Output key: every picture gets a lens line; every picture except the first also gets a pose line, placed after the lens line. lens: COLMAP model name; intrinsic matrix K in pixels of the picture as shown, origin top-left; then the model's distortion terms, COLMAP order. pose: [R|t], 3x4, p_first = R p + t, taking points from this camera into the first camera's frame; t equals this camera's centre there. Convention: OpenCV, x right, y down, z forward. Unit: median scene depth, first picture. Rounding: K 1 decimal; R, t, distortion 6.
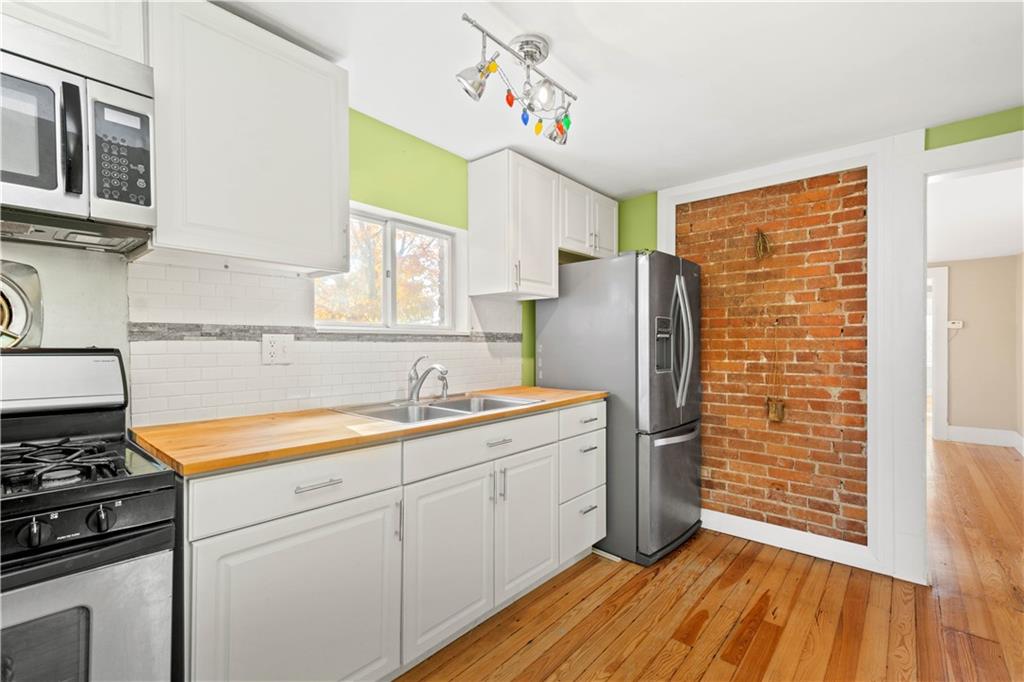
lens RADIAL K [[452.6, 0, 501.8], [0, 452.6, 349.2], [0, 0, 1]] dist [0.008233, -0.002644]
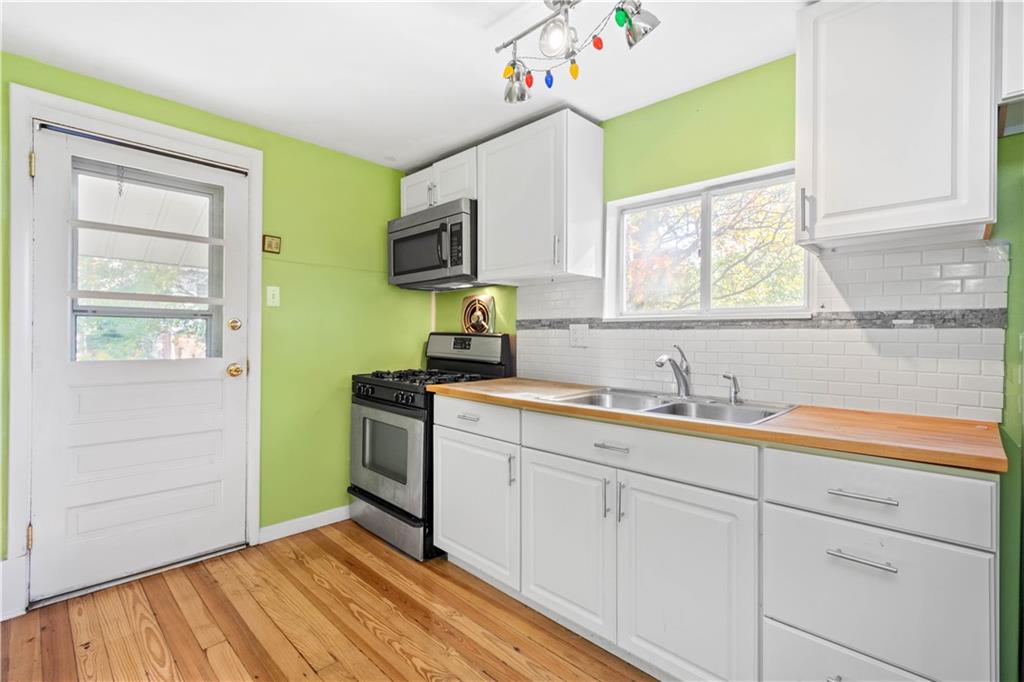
lens RADIAL K [[468.7, 0, 503.7], [0, 468.7, 337.6], [0, 0, 1]] dist [0.005953, -0.000390]
pose [[-0.054534, 0.005385, -0.998497, 0.647622], [-0.019197, 0.999795, 0.006441, 0.000929], [0.998327, 0.019519, -0.054419, 0.626987]]
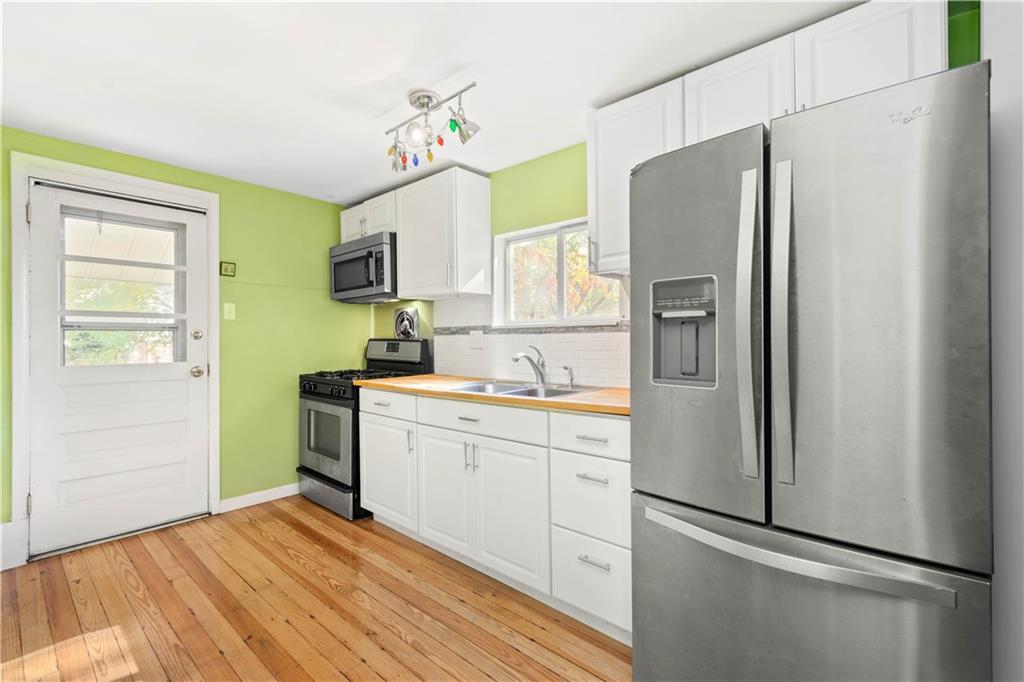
lens RADIAL K [[452.6, 0, 505.2], [0, 452.6, 338.3], [0, 0, 1]] dist [0.008233, -0.002644]
pose [[-0.004139, -0.001720, -0.999990, 0.870681], [-0.003392, 0.999993, -0.001706, -0.001304], [0.999986, 0.003385, -0.004144, 0.815990]]
